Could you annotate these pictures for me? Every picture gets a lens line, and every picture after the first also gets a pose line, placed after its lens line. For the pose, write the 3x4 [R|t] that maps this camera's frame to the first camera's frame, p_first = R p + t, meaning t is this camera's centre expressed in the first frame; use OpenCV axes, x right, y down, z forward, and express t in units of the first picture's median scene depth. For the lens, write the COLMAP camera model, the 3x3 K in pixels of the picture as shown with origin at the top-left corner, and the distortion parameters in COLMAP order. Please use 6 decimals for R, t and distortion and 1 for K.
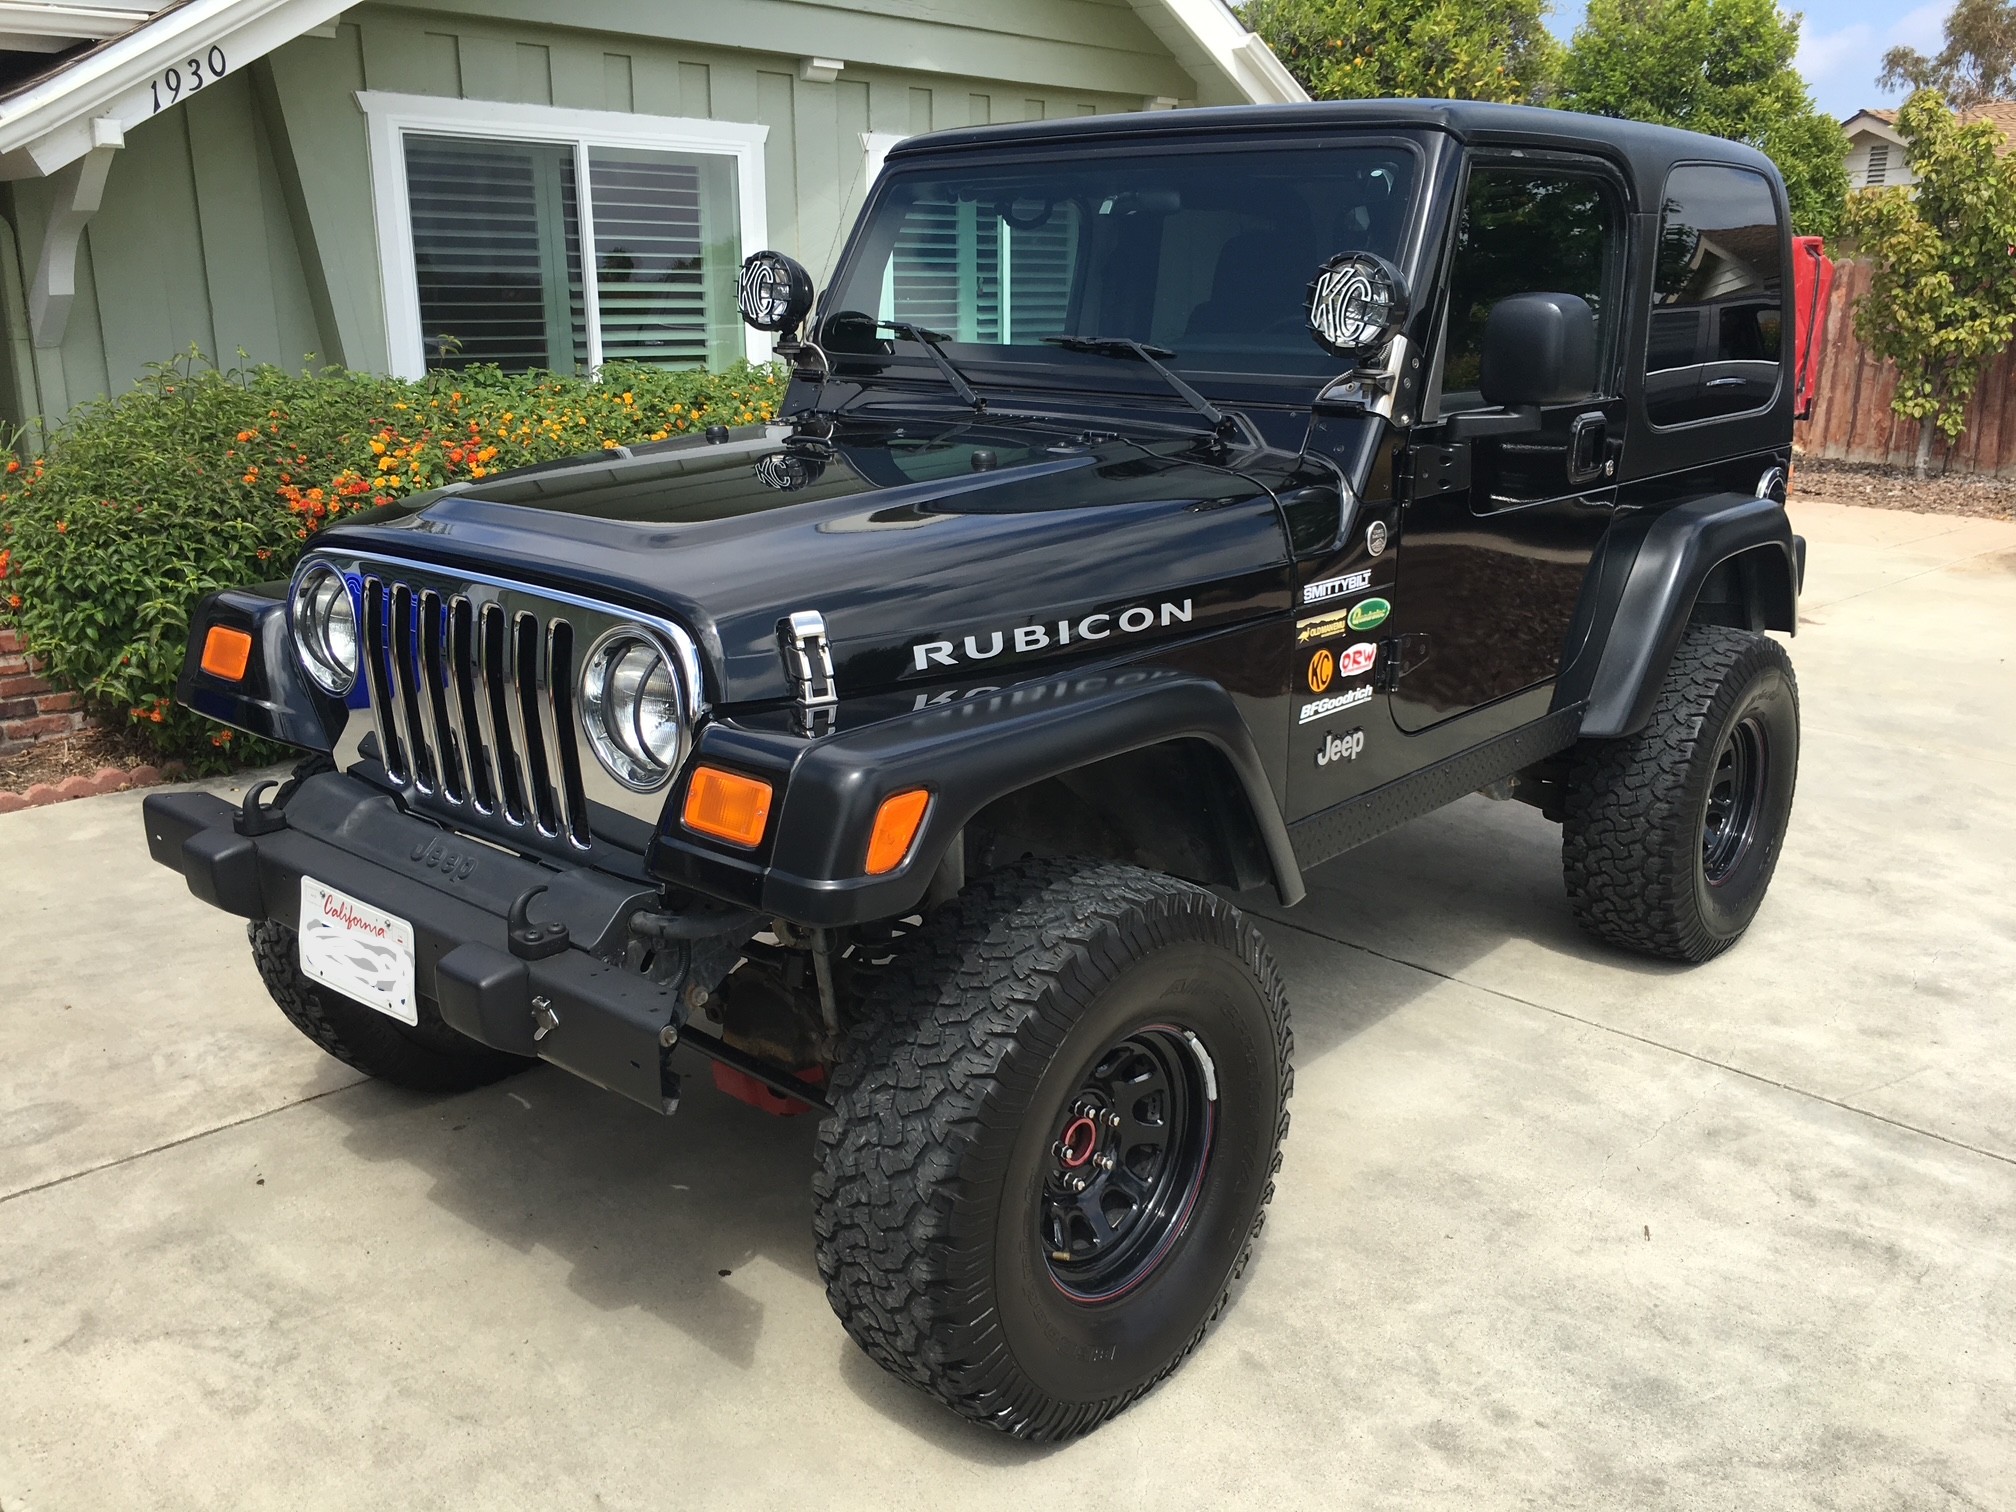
lens RADIAL K [[1732.1, 0, 1008.0], [0, 1732.1, 756.0], [0, 0, 1]] dist [0.072809, -0.099522]
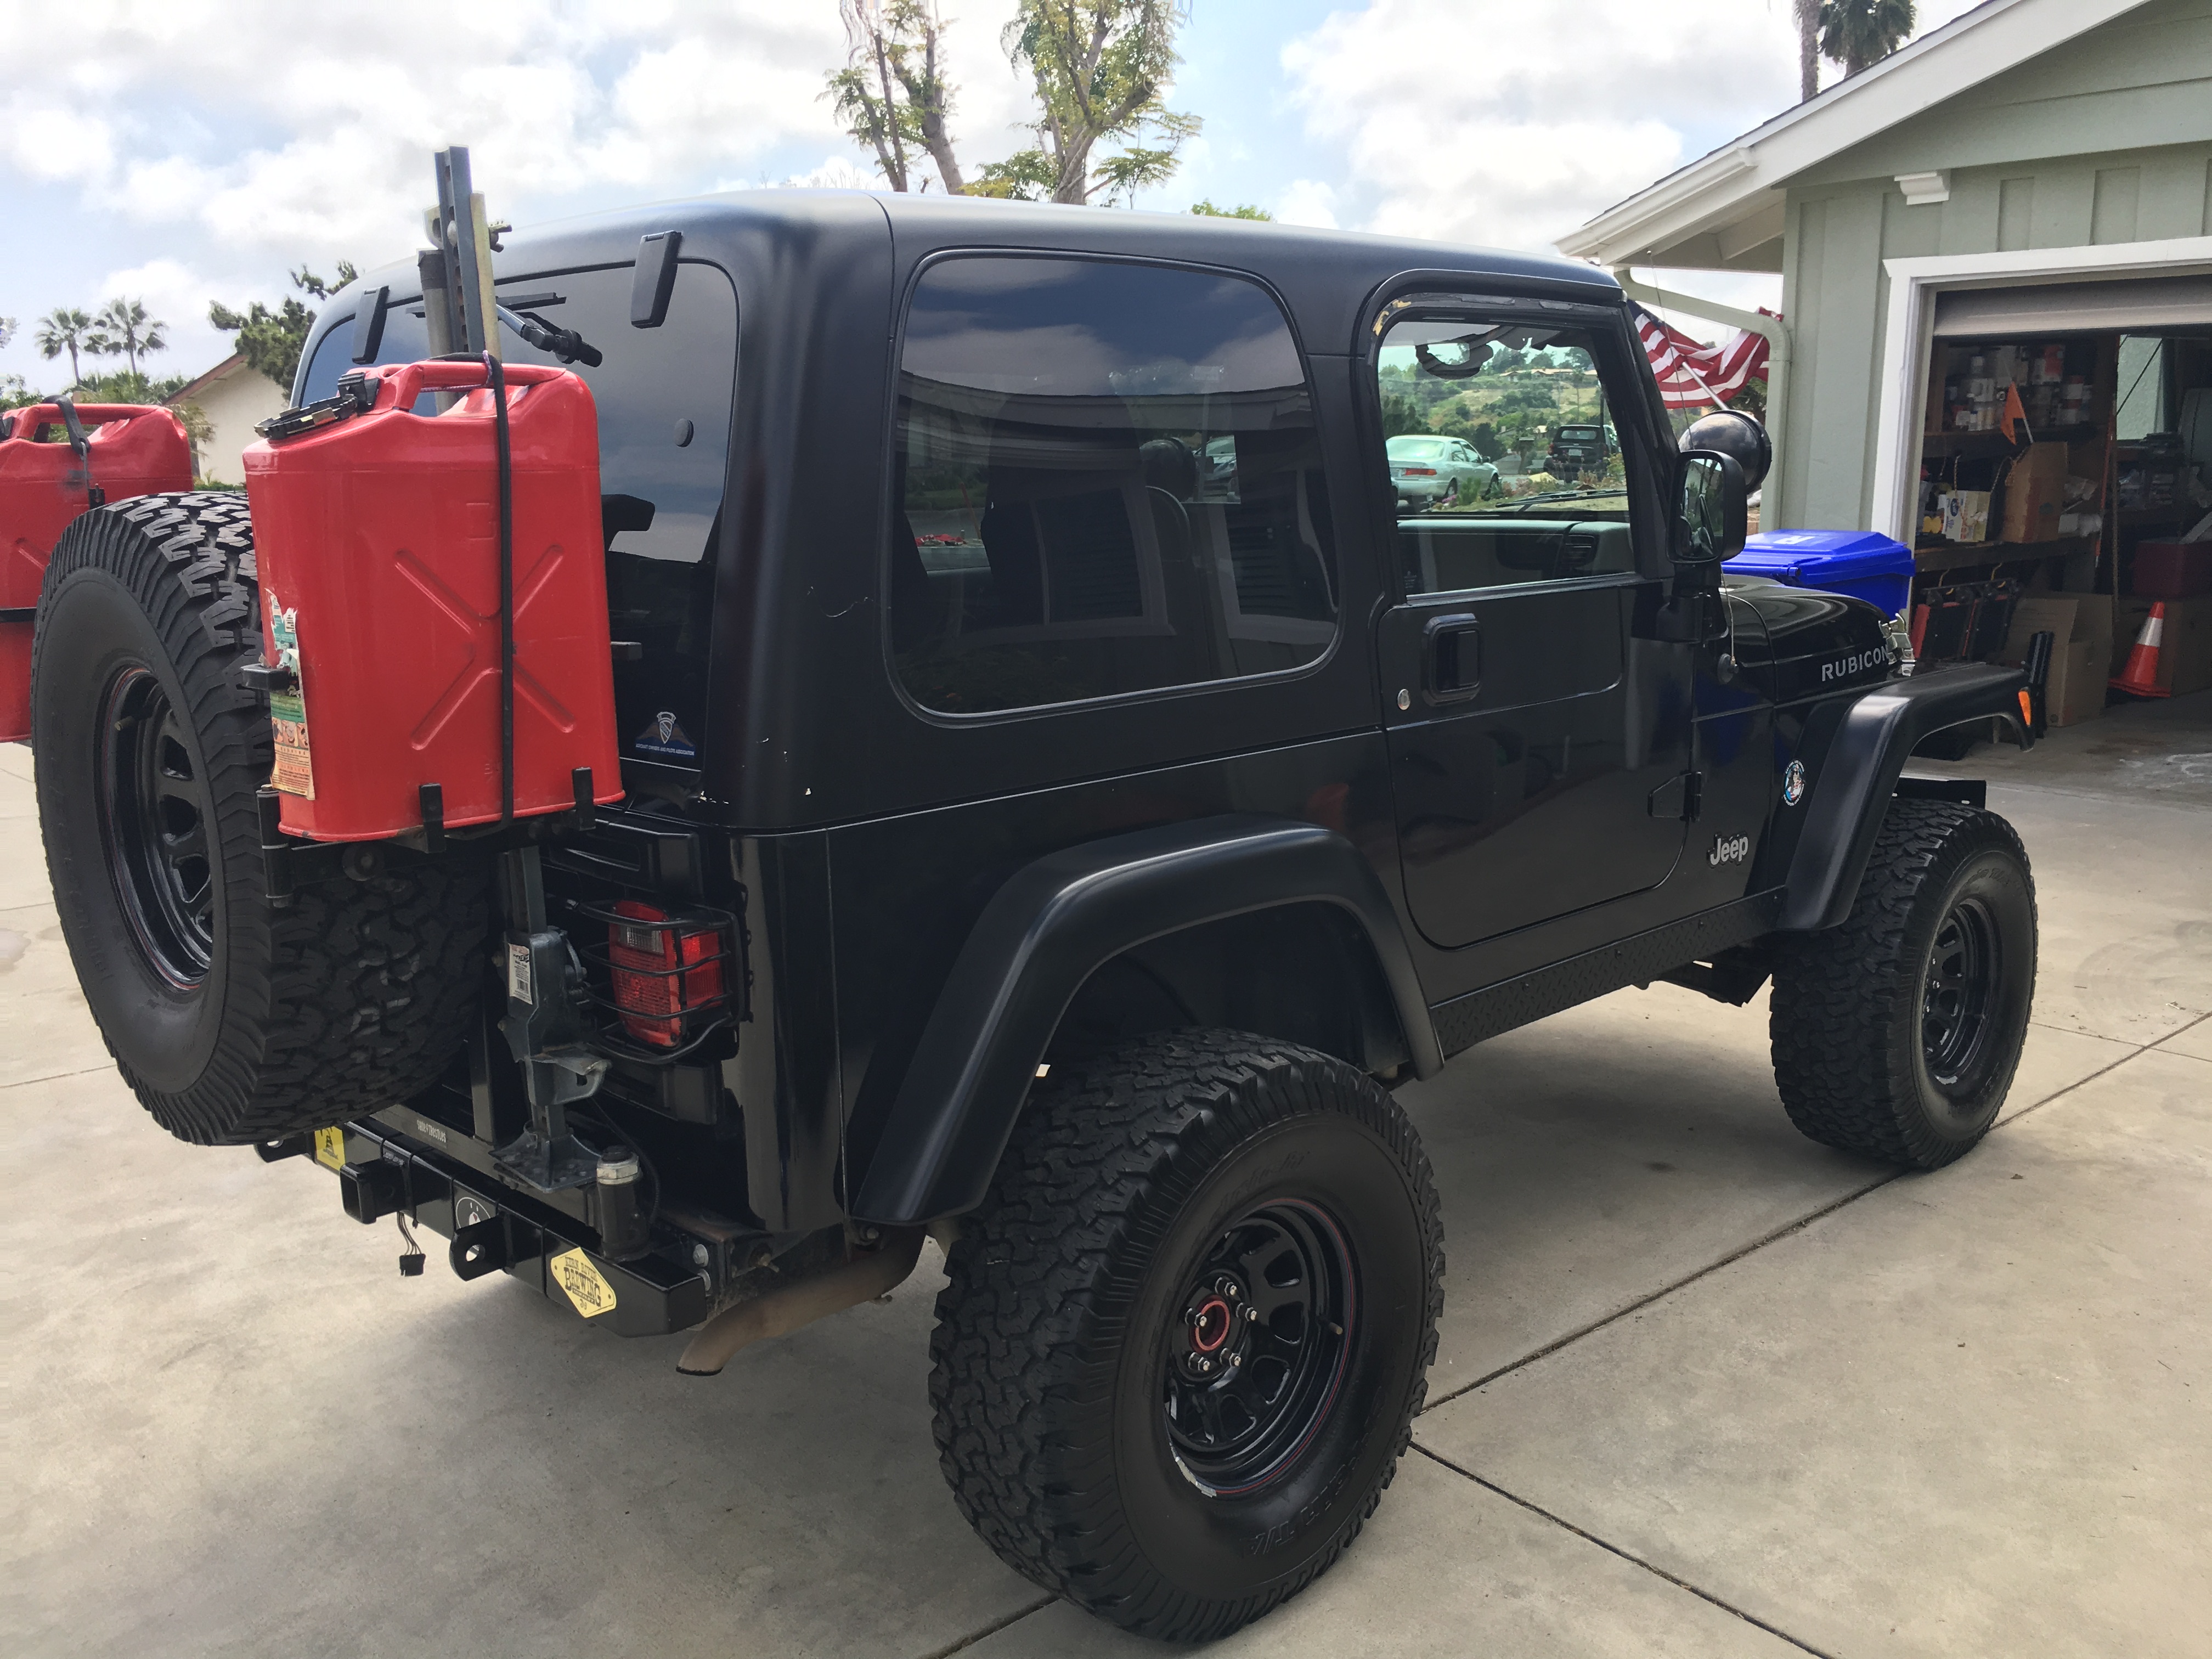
lens RADIAL K [[1893.0, 0, 1106.0], [0, 1893.0, 829.5], [0, 0, 1]] dist [0.070675, -0.082846]
pose [[-0.997252, 0.010887, 0.073276, 0.122854], [0.042557, 0.893826, 0.446390, -0.670390], [-0.060636, 0.448282, -0.891833, 2.433983]]
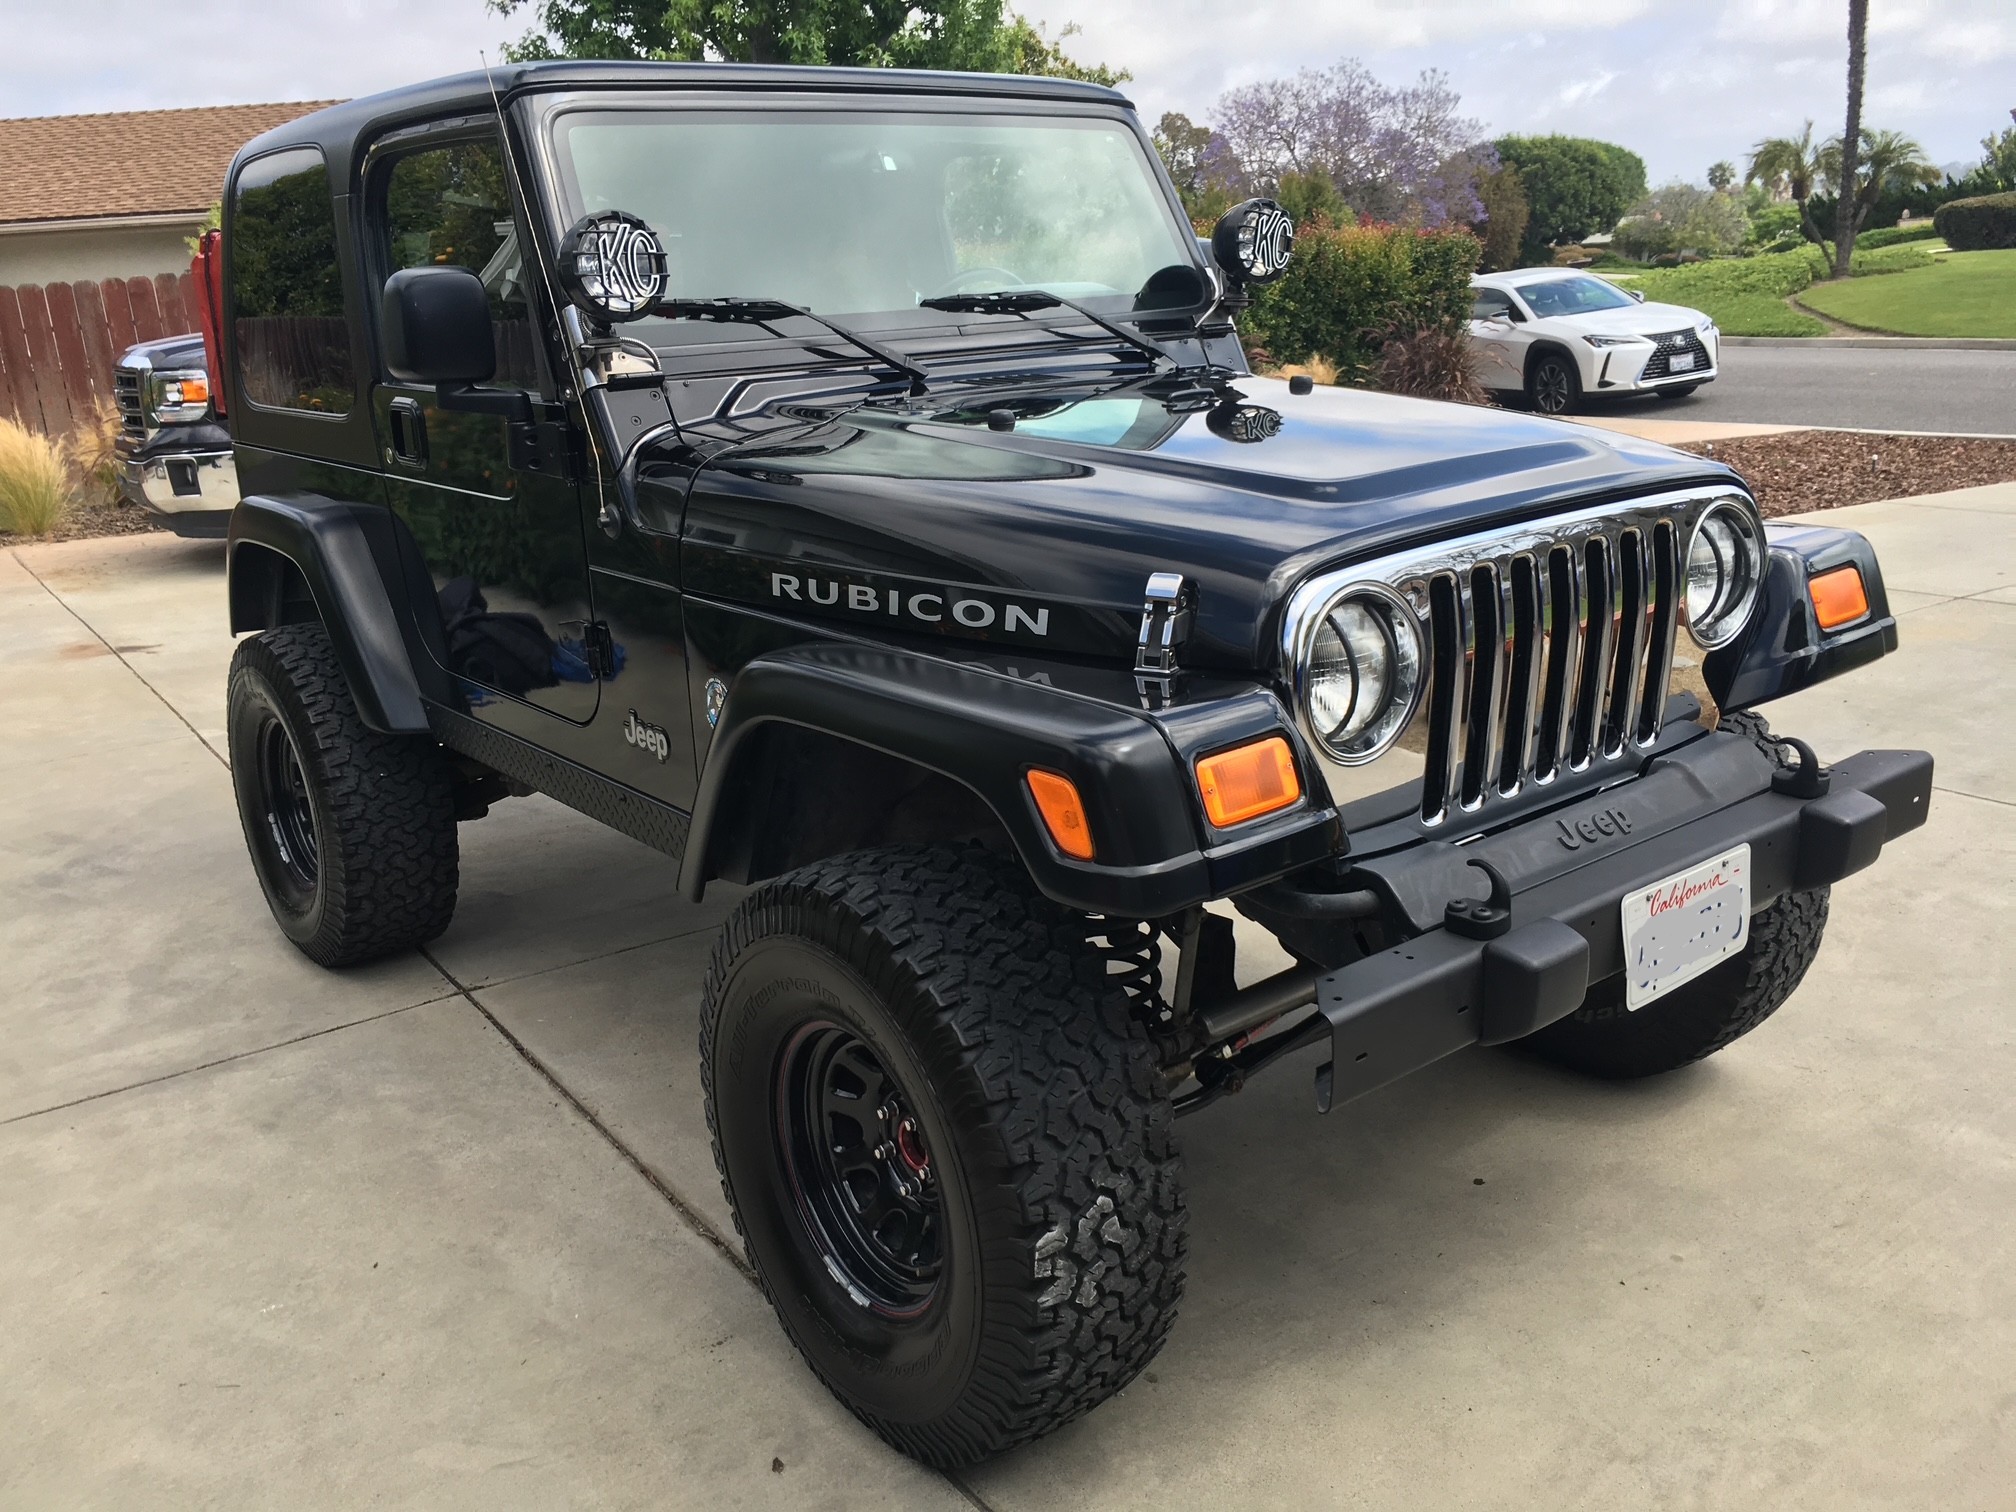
lens RADIAL K [[1725.3, 0, 1008.0], [0, 1725.3, 756.0], [0, 0, 1]] dist [0.070675, -0.082846]
pose [[0.166229, -0.283068, 0.944585, -1.057477], [0.308665, 0.924710, 0.222793, -0.238226], [-0.936533, 0.254526, 0.241087, 0.909844]]
